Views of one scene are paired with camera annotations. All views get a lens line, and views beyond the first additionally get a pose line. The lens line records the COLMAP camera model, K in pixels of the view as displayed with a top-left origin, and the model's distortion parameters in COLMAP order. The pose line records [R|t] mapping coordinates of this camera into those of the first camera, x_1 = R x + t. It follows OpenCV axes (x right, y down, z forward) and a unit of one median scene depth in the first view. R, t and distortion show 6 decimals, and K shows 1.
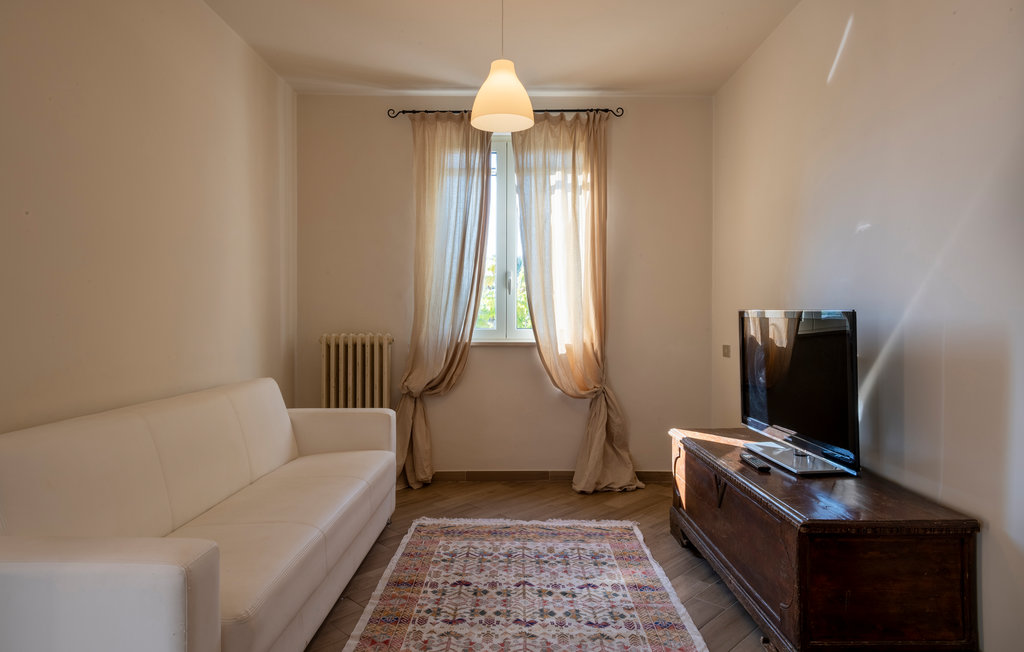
lens RADIAL K [[628.4, 0, 511.7], [0, 628.4, 313.4], [0, 0, 1]] dist [0.113822, -0.000609]
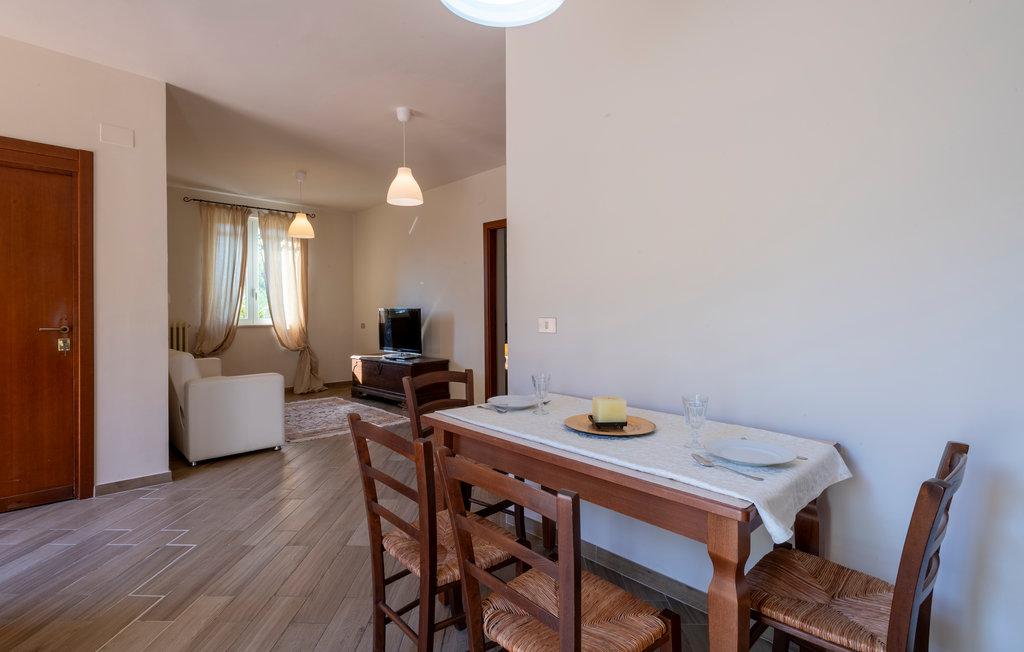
lens RADIAL K [[467.9, 0, 510.5], [0, 467.9, 314.4], [0, 0, 1]] dist [0.000214, 0.000043]
pose [[0.716350, -0.010341, 0.697665, -0.460651], [0.007412, 0.999947, 0.007210, 0.008973], [-0.697702, 0.000006, 0.716388, -0.590620]]
